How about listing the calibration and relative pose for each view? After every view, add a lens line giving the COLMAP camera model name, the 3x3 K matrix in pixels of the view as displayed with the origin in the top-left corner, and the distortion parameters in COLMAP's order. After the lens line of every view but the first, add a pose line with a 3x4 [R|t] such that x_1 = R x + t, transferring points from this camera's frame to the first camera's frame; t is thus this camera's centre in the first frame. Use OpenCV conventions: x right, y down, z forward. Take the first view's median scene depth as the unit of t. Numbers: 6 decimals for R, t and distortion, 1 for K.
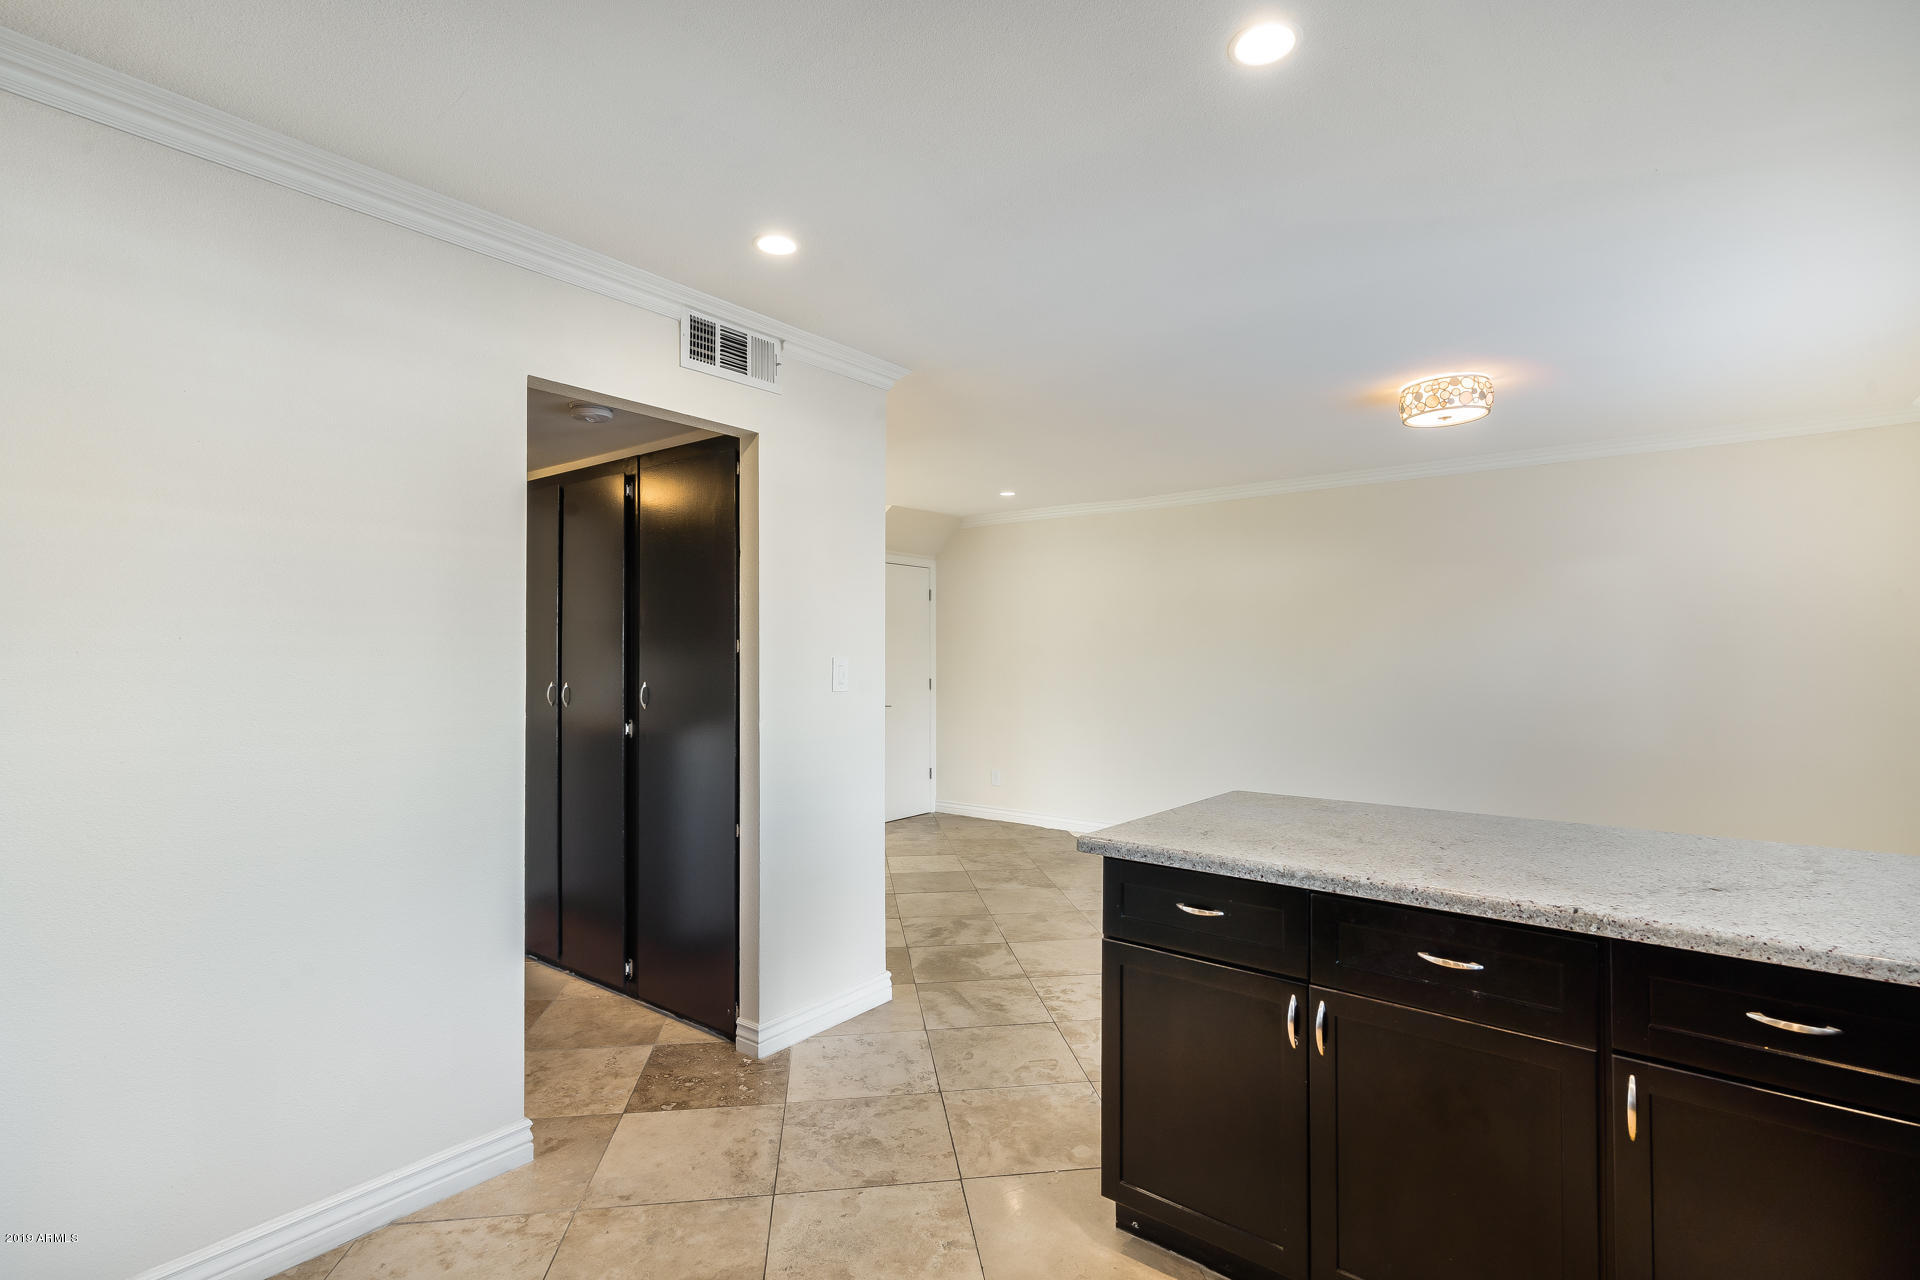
lens RADIAL K [[888.8, 0, 960.0], [0, 888.8, 640.0], [0, 0, 1]] dist [0.000825, 0.000639]
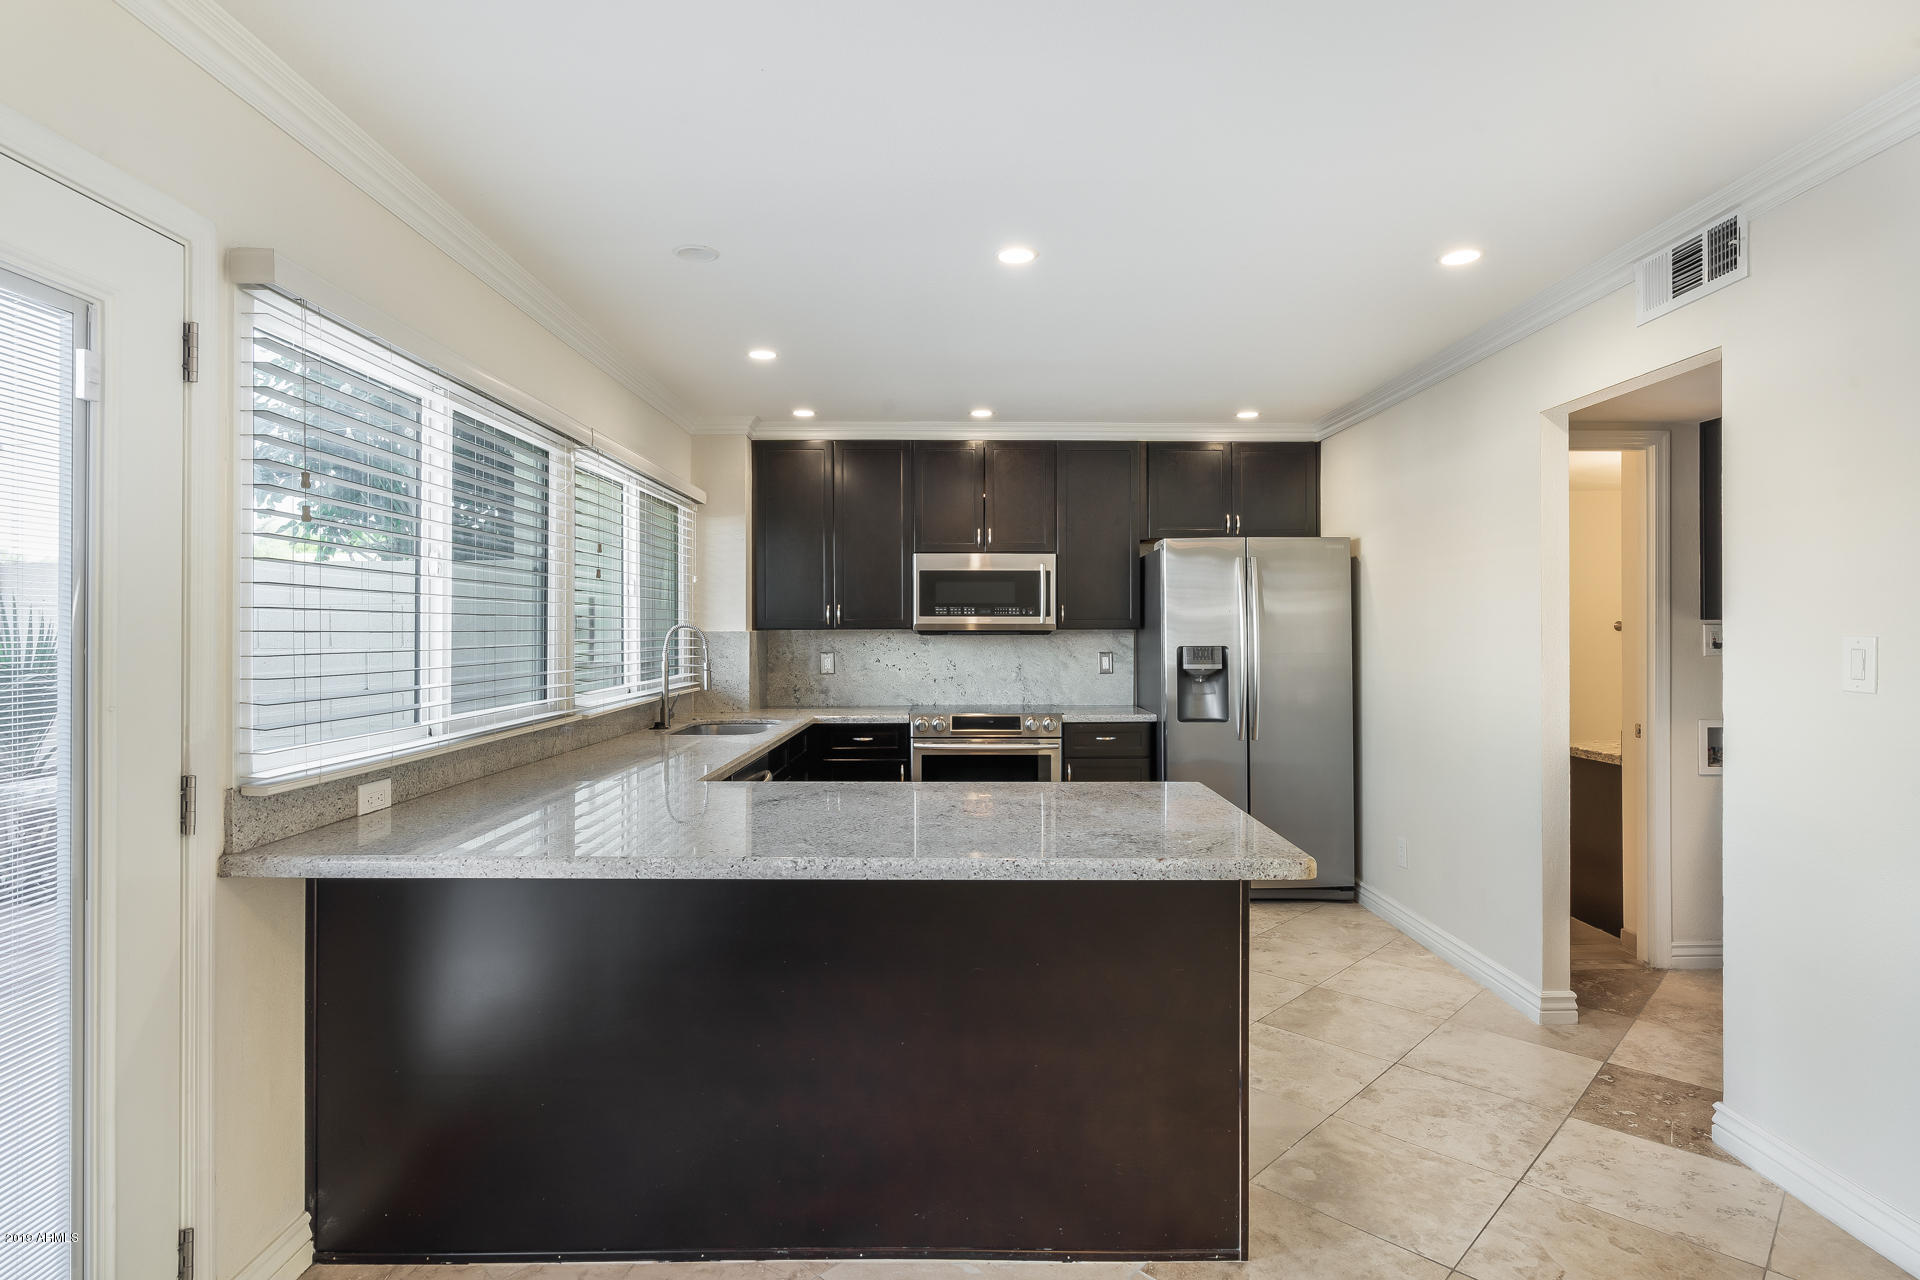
lens RADIAL K [[1001.6, 0, 959.0], [0, 1001.6, 633.8], [0, 0, 1]] dist [-0.000153, 0.002165]
pose [[-0.781736, 0.000245, -0.623609, 0.872026], [0.009822, 0.999881, -0.011920, 0.024121], [0.623532, -0.015443, -0.781646, 1.312619]]
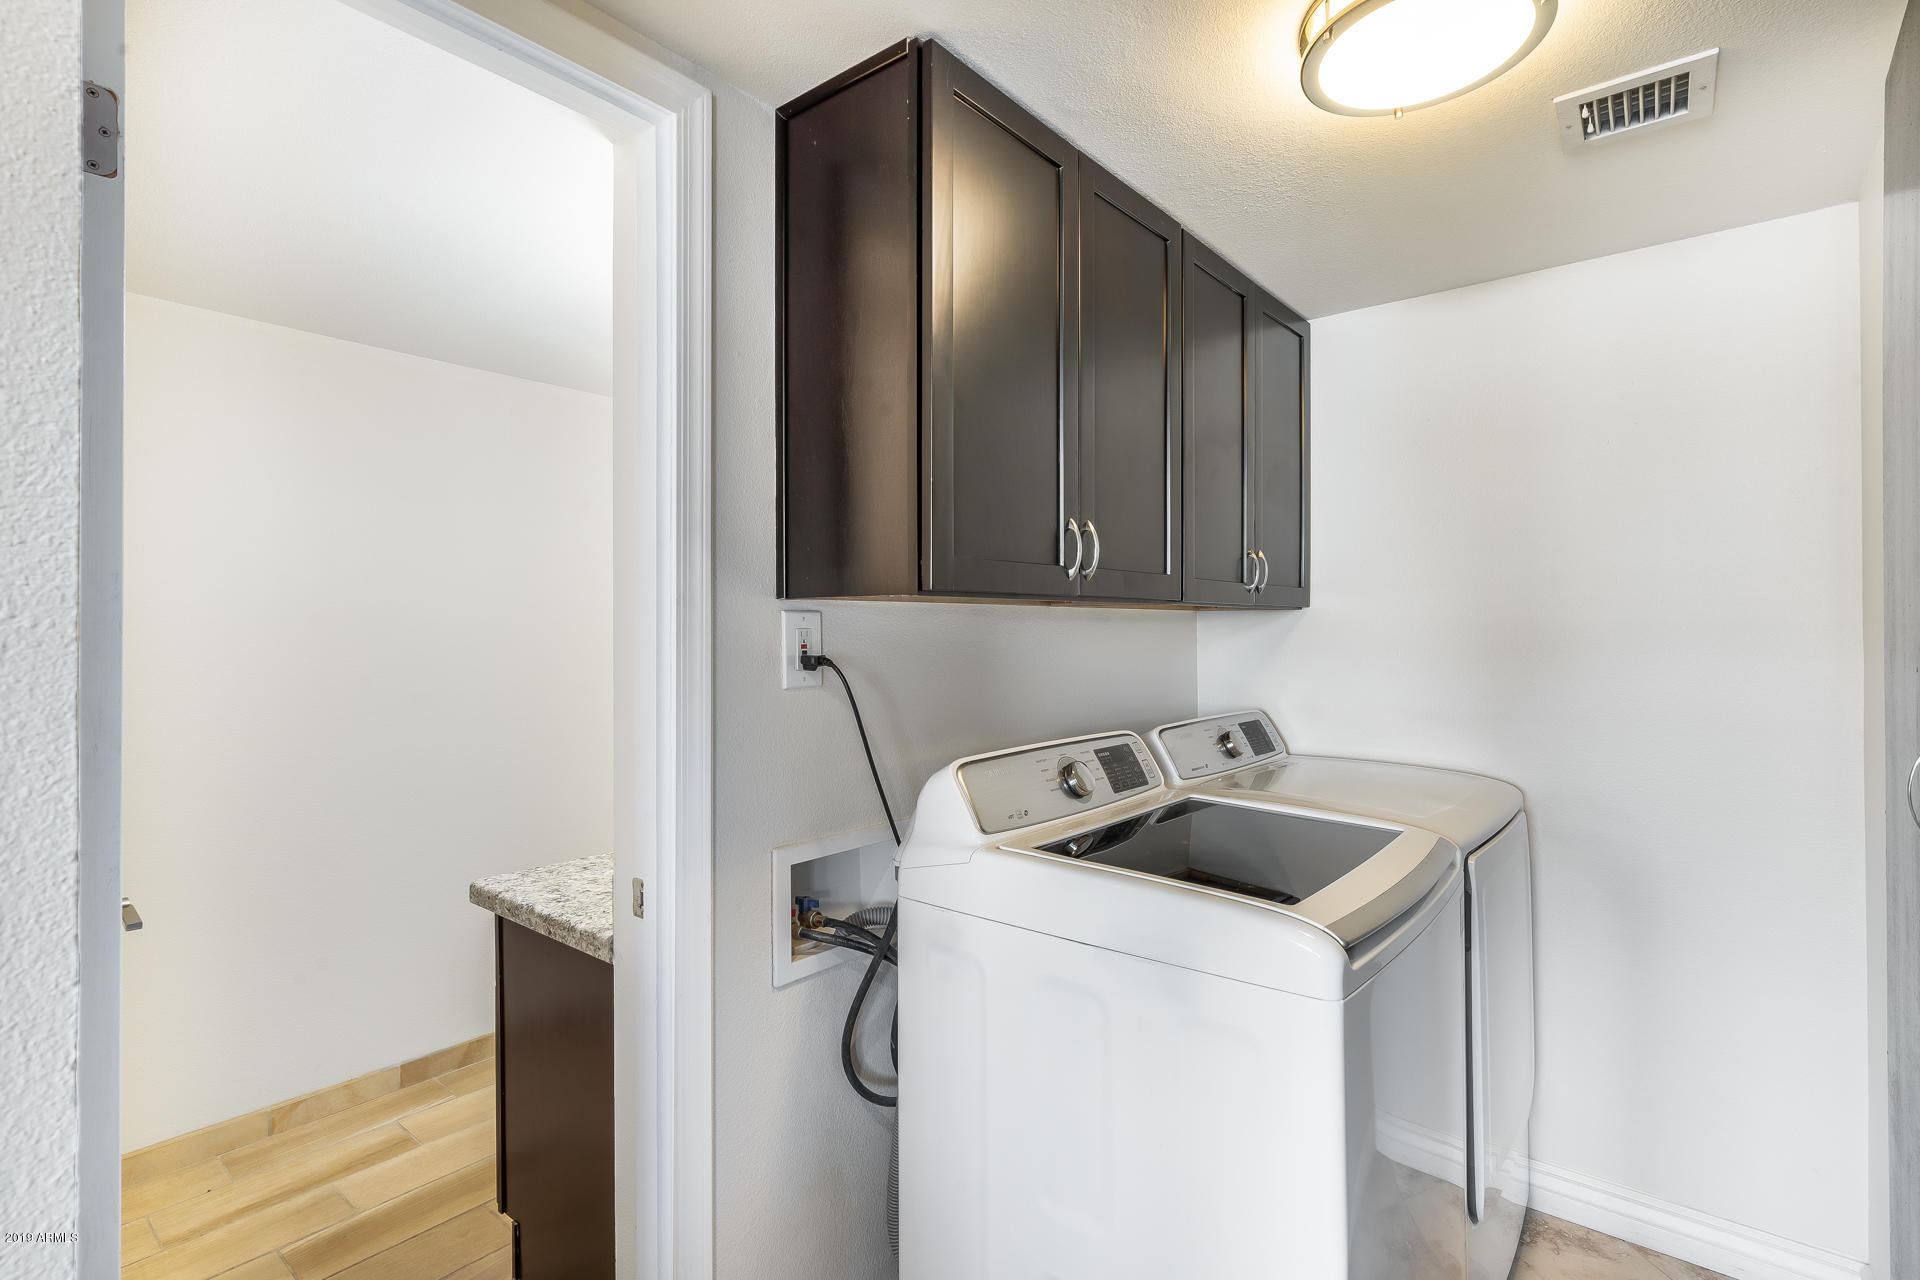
lens RADIAL K [[955.1, 0, 960.0], [0, 955.1, 640.0], [0, 0, 1]] dist [-0.002309, -0.000436]
pose [[-0.035855, 0.001210, -0.999356, -0.245418], [0.016572, 0.999862, 0.000616, 0.022806], [0.999220, -0.016540, -0.035870, 0.995209]]
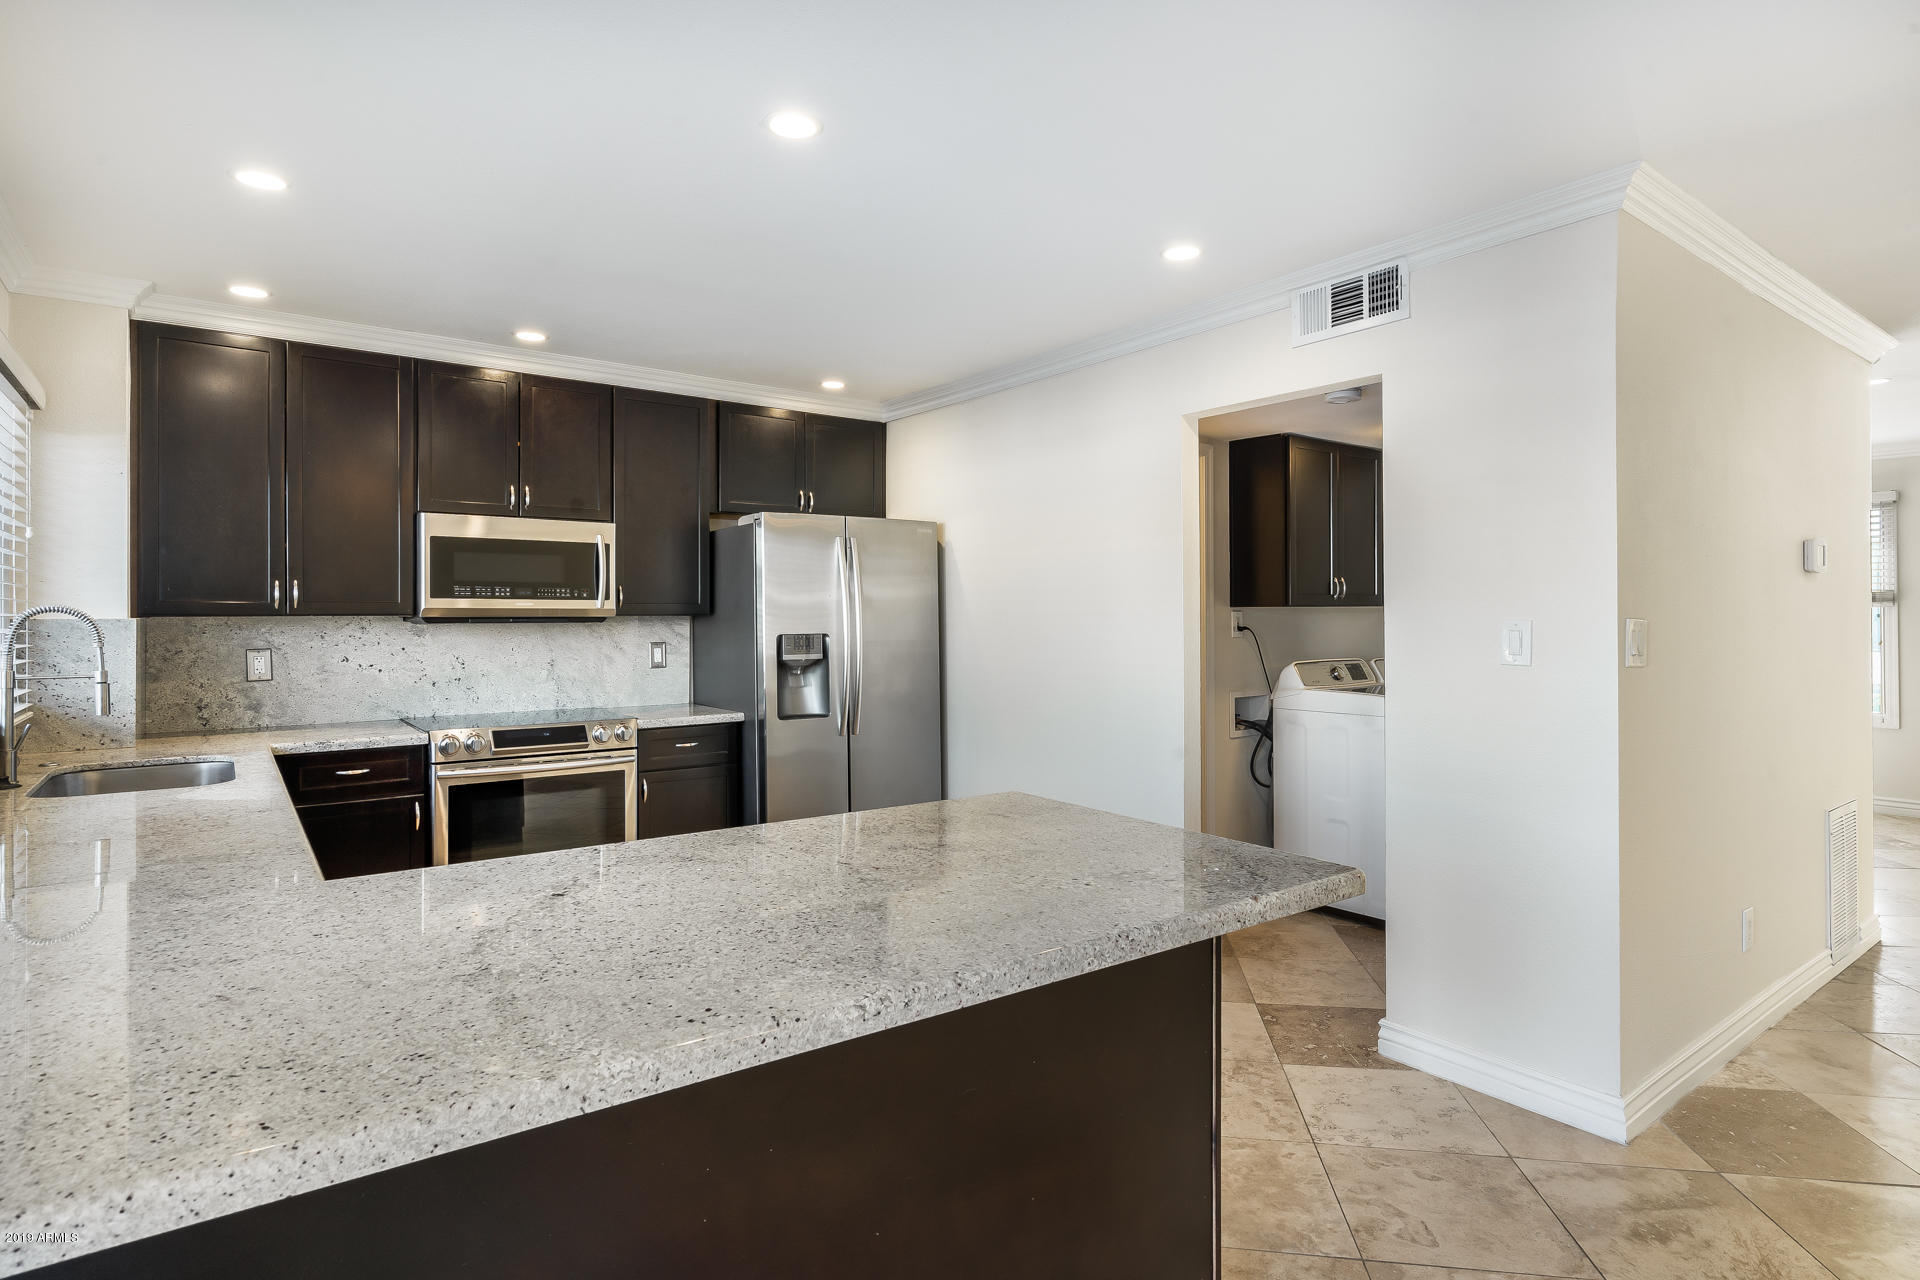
lens RADIAL K [[1005.4, 0, 966.8], [0, 1005.4, 614.0], [0, 0, 1]] dist [-0.001468, 0.001101]
pose [[-0.255979, -0.004561, -0.966672, 0.911764], [0.018438, 0.999784, -0.009600, 0.017651], [0.966506, -0.020281, -0.255840, 0.880935]]
